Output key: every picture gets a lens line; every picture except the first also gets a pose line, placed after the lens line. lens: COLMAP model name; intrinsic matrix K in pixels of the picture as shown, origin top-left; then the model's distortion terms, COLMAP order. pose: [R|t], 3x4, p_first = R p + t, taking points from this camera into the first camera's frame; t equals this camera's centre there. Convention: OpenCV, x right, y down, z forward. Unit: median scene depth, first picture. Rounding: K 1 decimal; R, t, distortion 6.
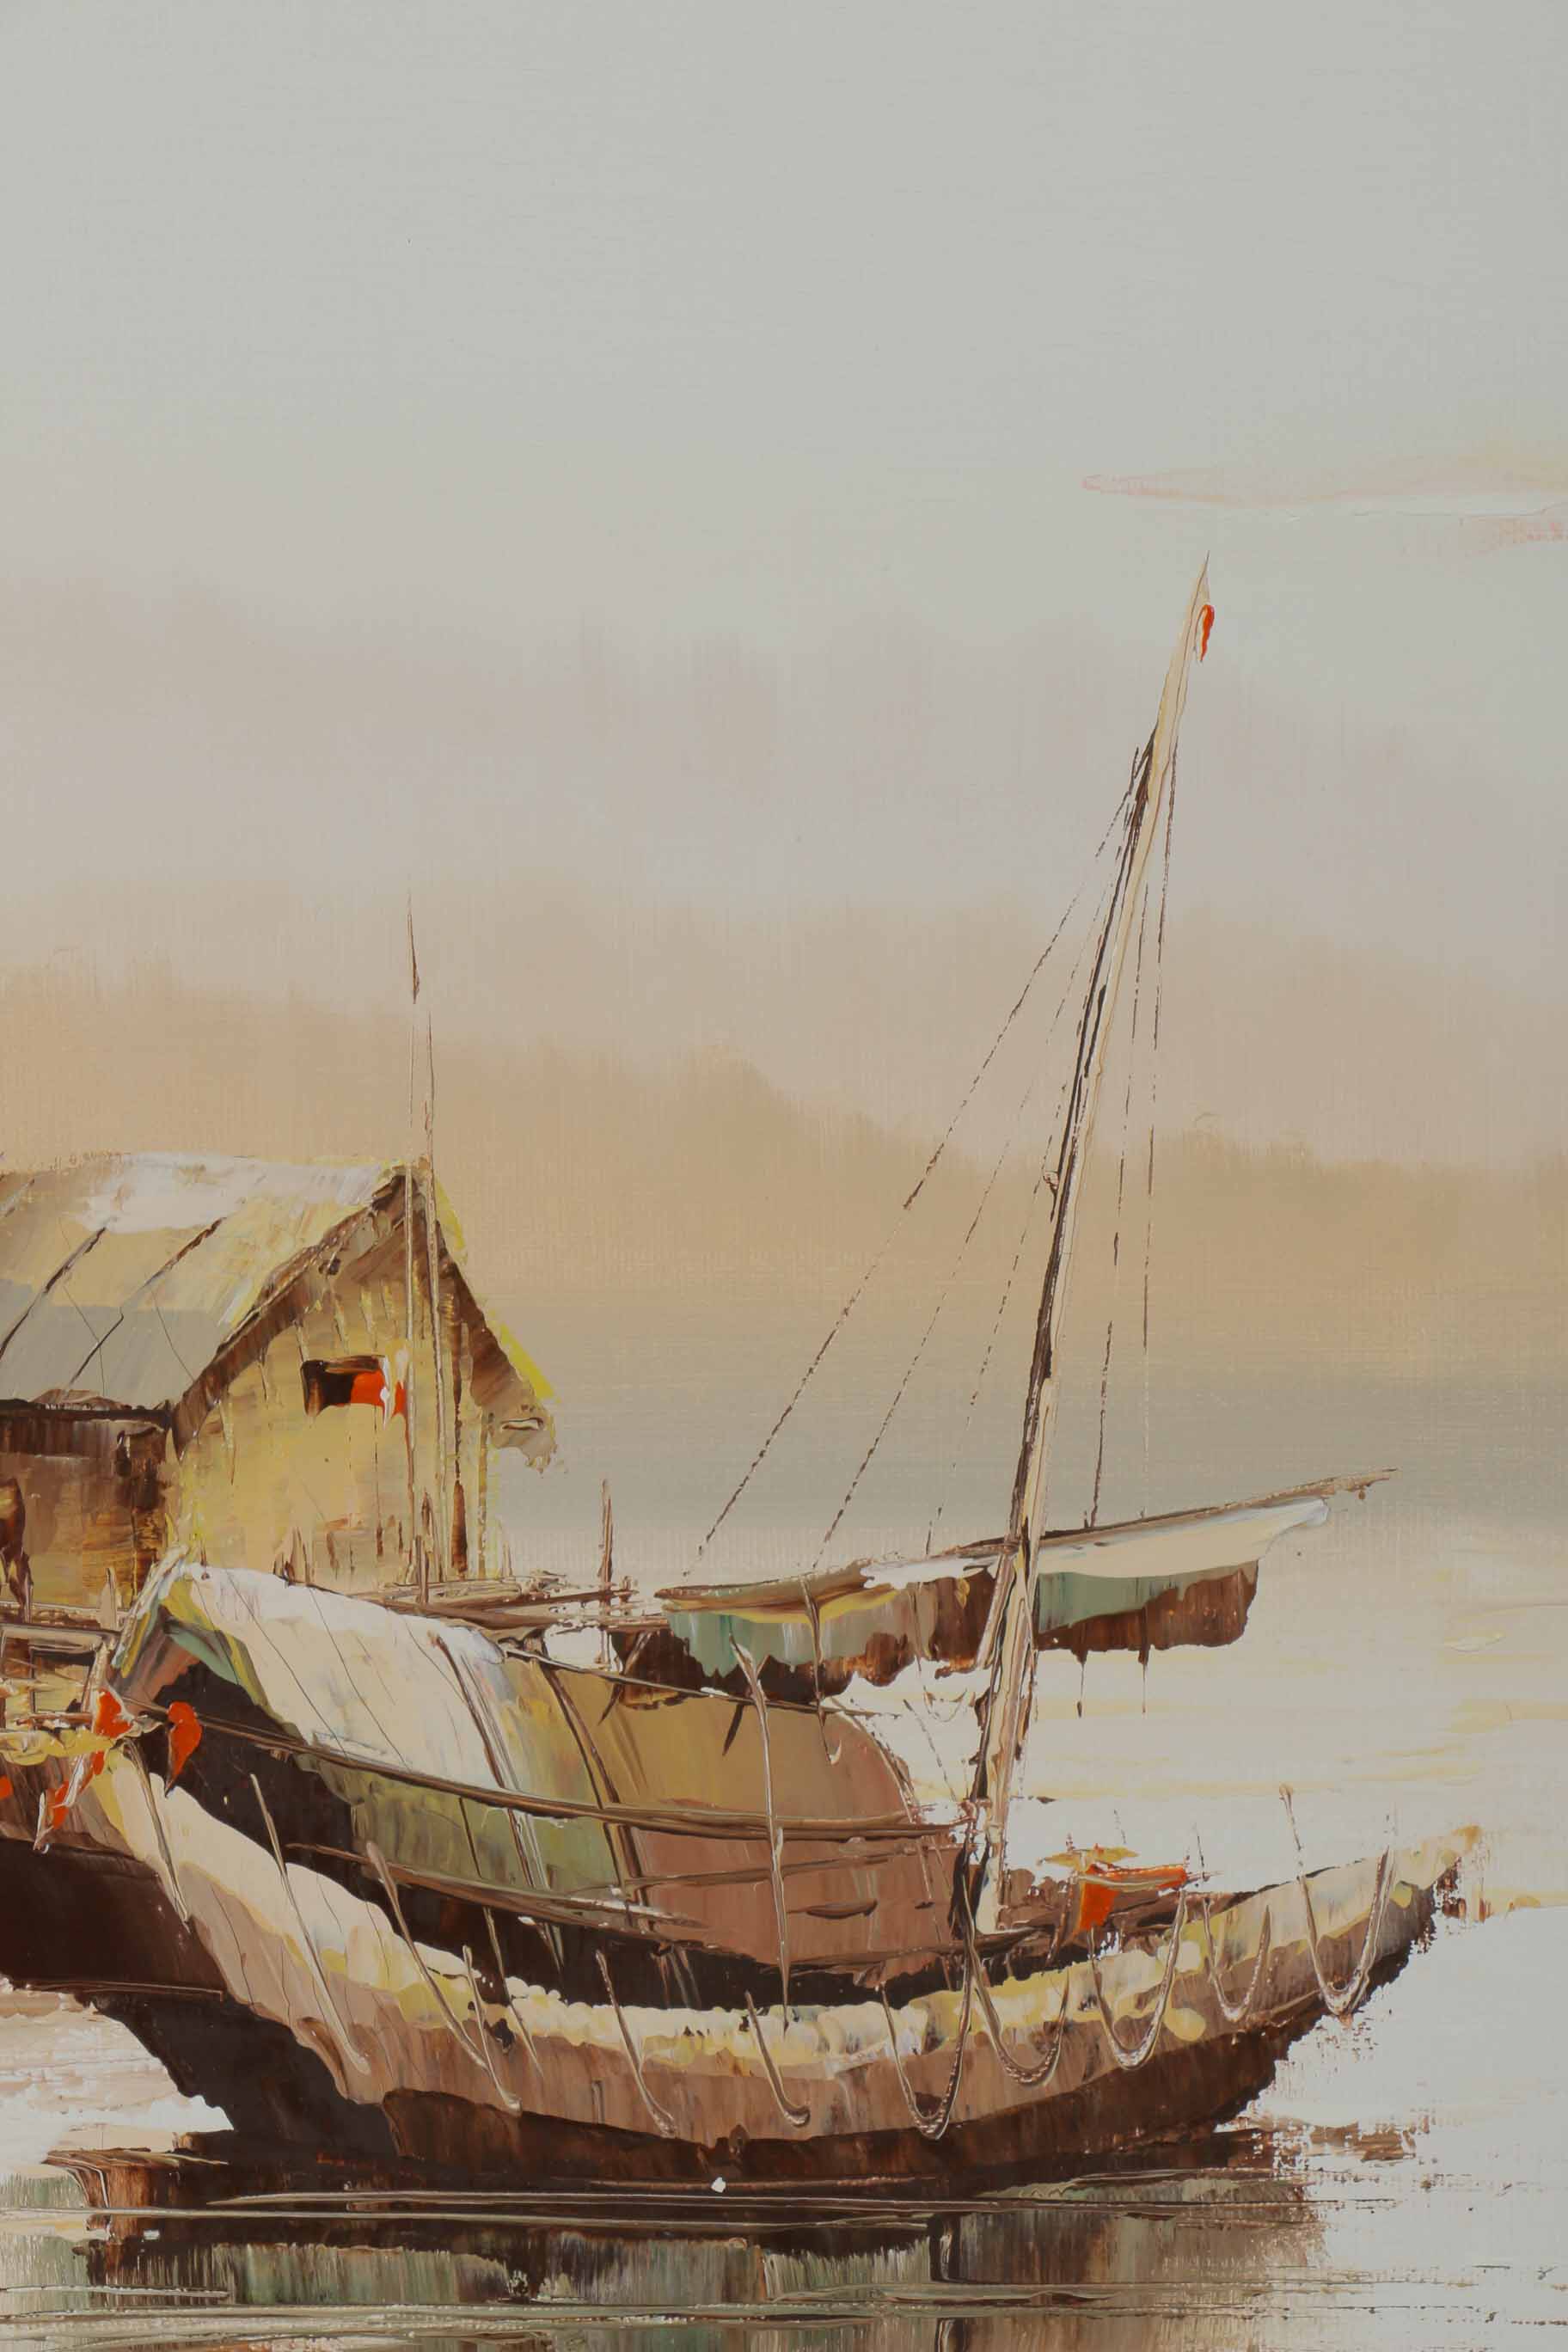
lens RADIAL K [[6501.4, 0, 790.7], [0, 6501.4, 1190.1], [0, 0, 1]] dist [0.372433, 0.000000]
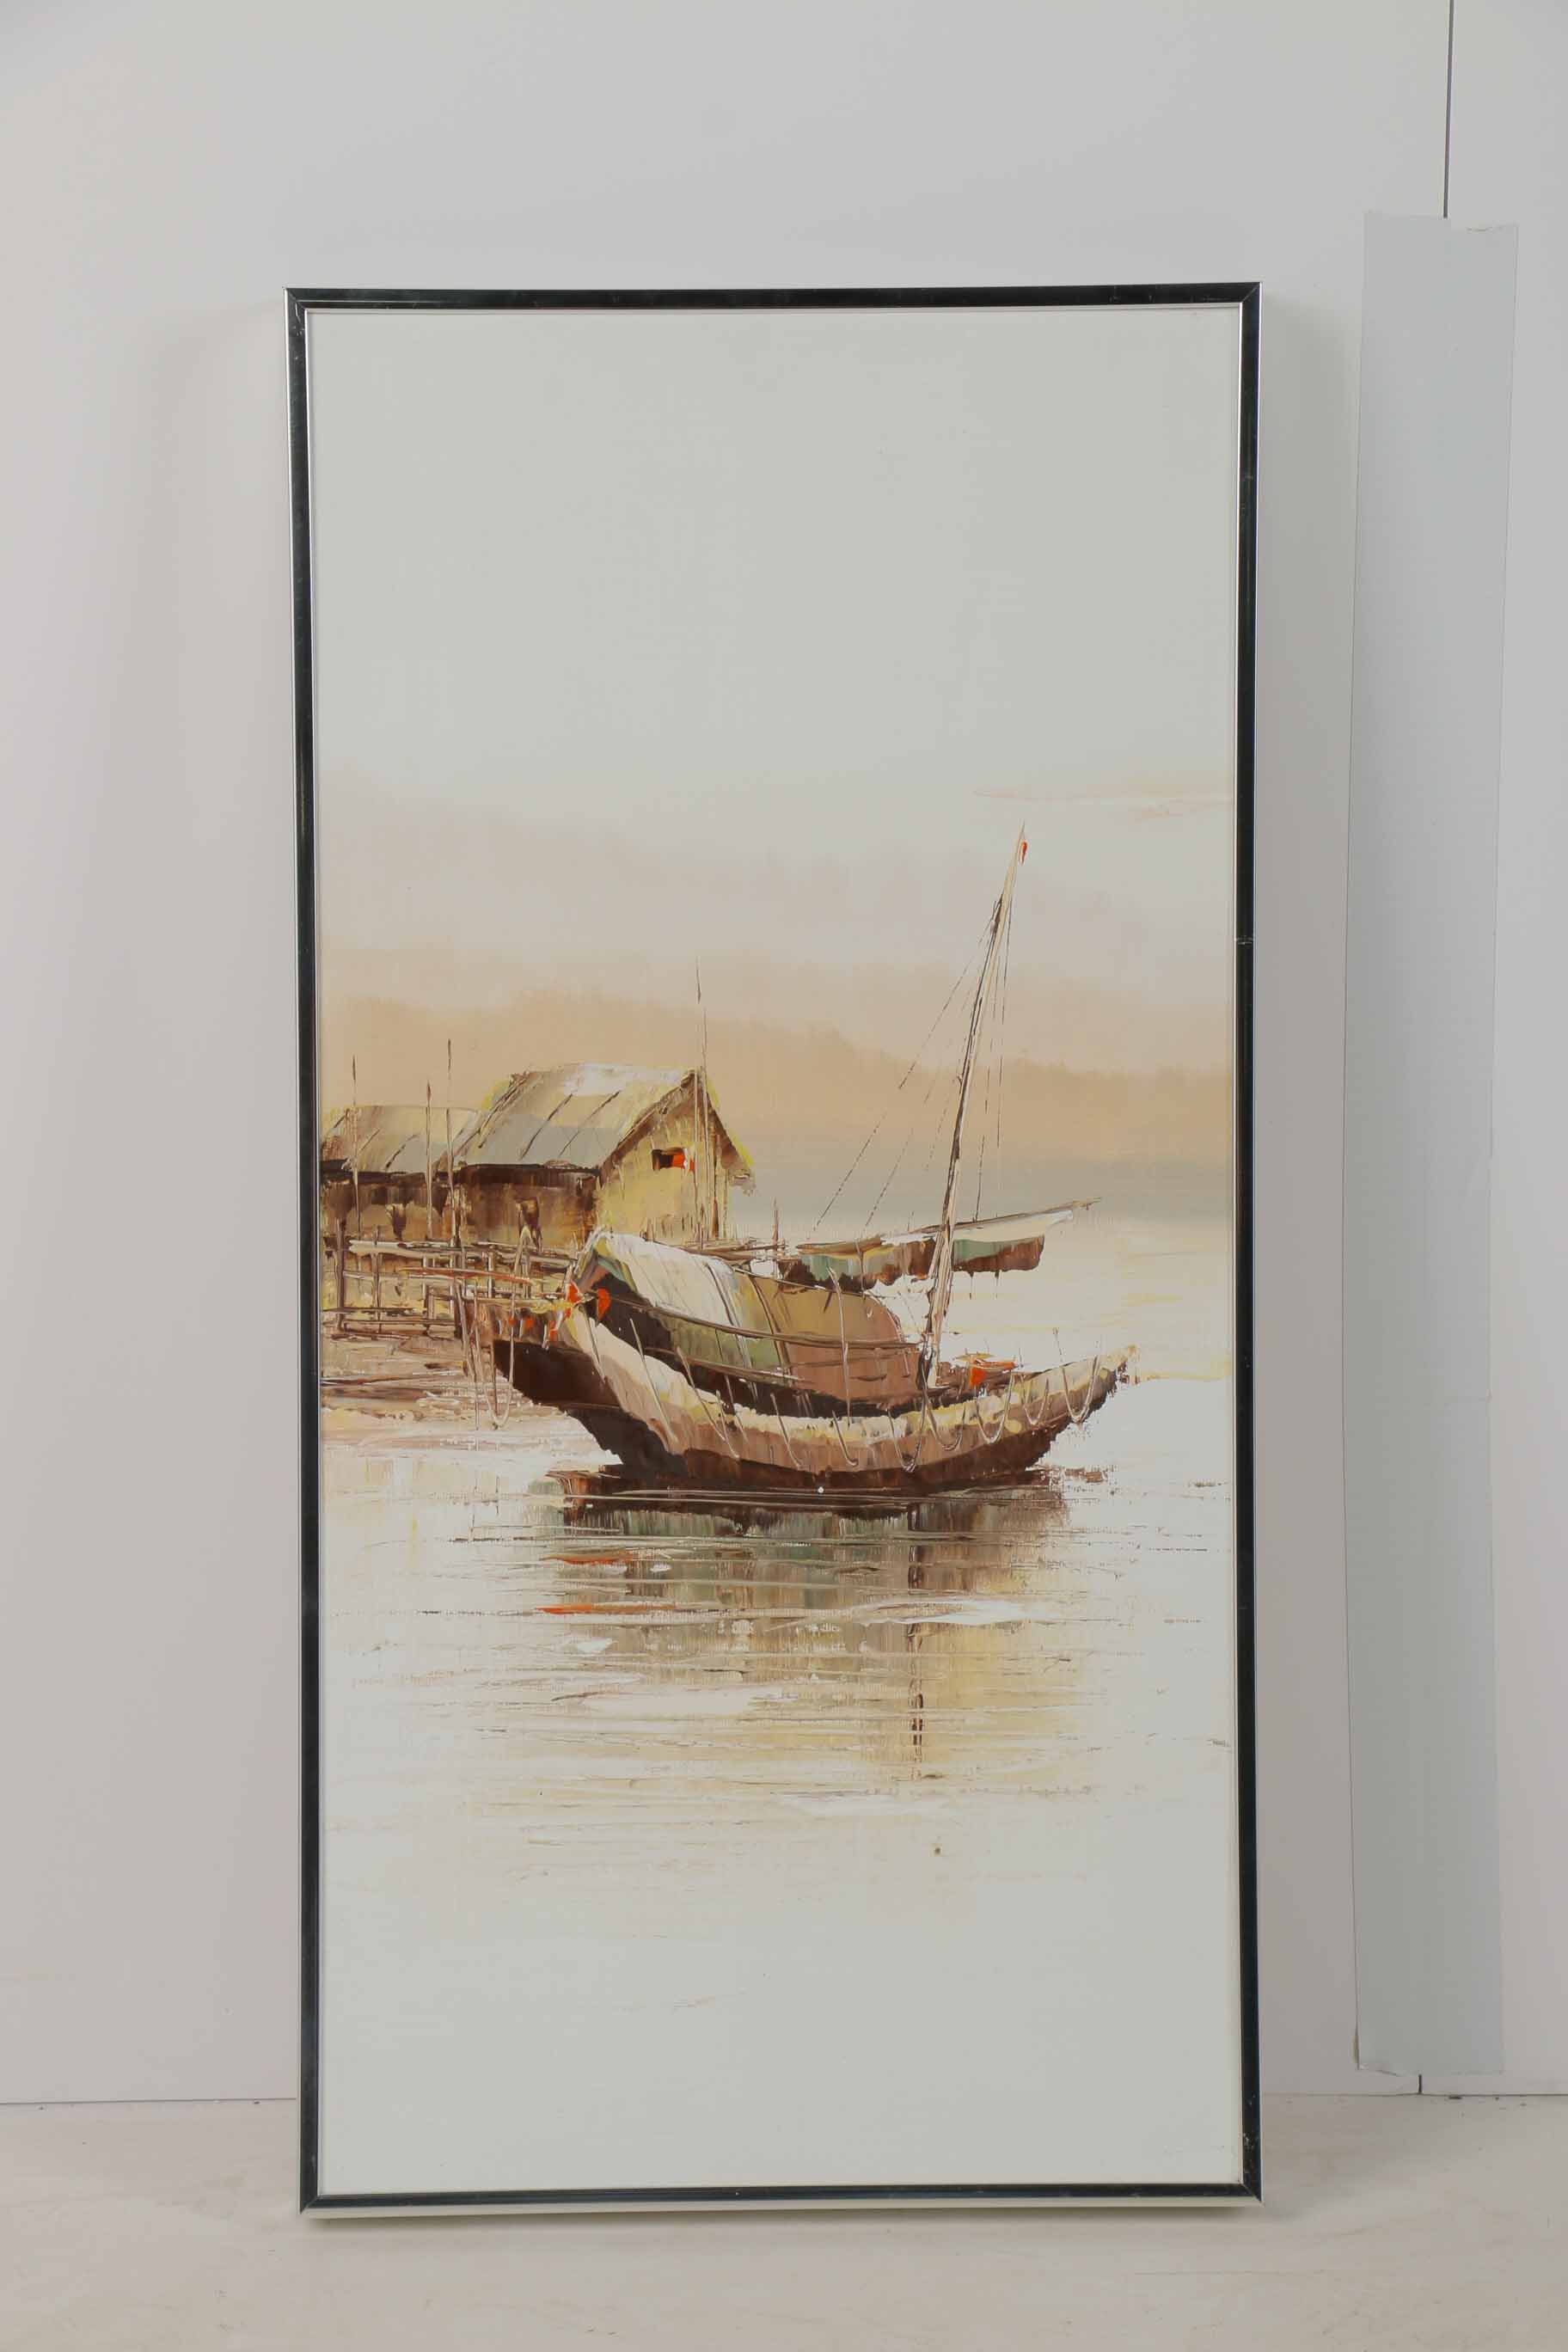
lens RADIAL K [[7168.9, 0, 787.7], [0, 7168.9, 1187.8], [0, 0, 1]] dist [0.530863, 0.000000]
pose [[0.999745, 0.005579, -0.021896, 0.034624], [-0.006022, 0.999778, -0.020208, 0.093923], [0.021779, 0.020335, 0.999556, -1.673817]]
